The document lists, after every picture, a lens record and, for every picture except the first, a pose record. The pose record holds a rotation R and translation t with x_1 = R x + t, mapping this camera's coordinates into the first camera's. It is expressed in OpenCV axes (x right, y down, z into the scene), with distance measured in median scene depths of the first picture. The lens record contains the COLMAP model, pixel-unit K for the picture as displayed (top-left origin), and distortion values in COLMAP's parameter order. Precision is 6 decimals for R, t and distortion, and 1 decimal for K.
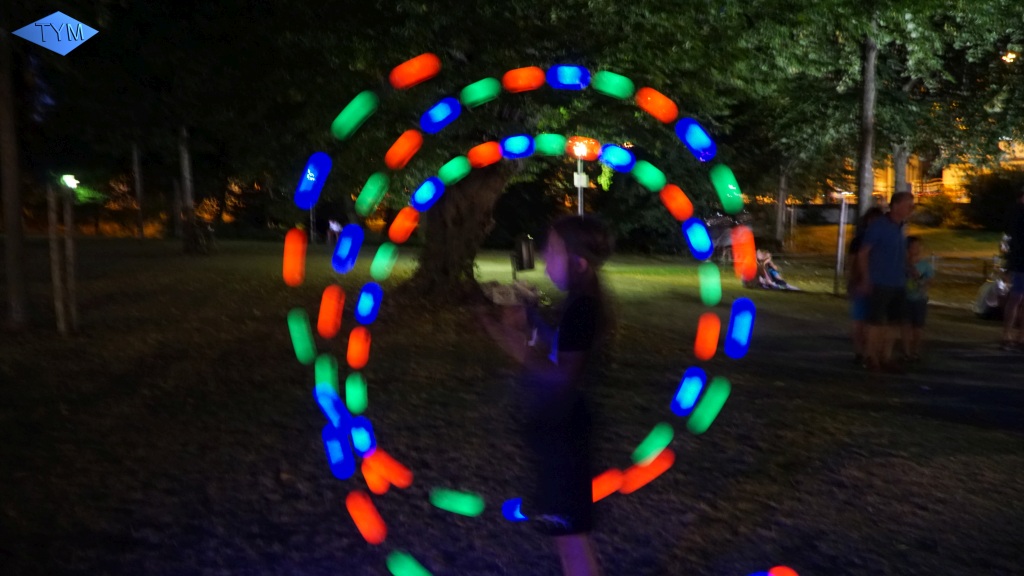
lens RADIAL K [[808.1, 0, 512.0], [0, 808.1, 288.0], [0, 0, 1]] dist [-0.000814, -0.002021]
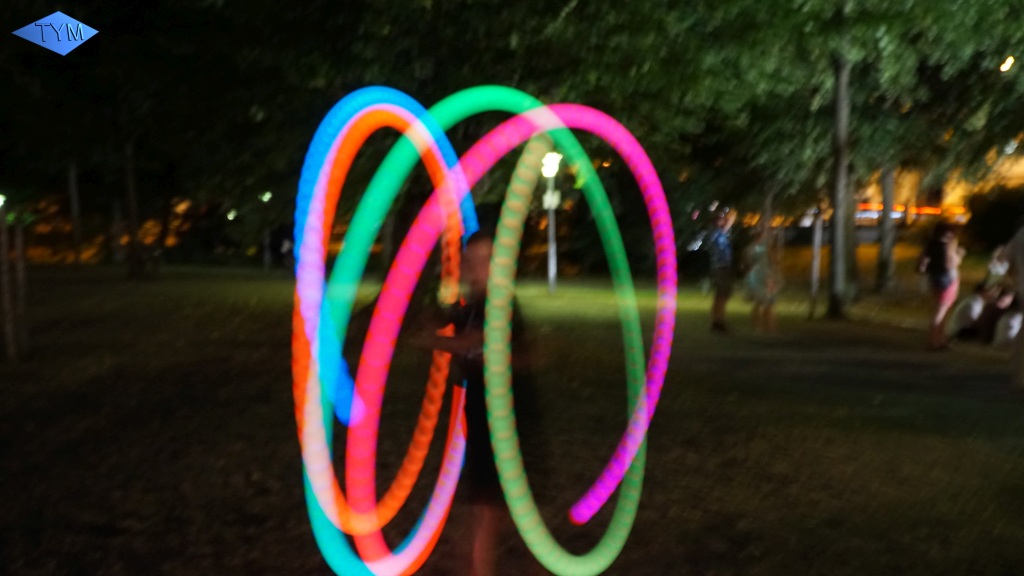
lens RADIAL K [[876.3, 0, 513.1], [0, 876.3, 303.9], [0, 0, 1]] dist [0.037272, 0.000231]
pose [[0.999434, -0.006263, 0.033041, 0.018202], [0.006766, 0.999863, -0.015117, 0.018949], [-0.032942, 0.015332, 0.999340, -0.143624]]
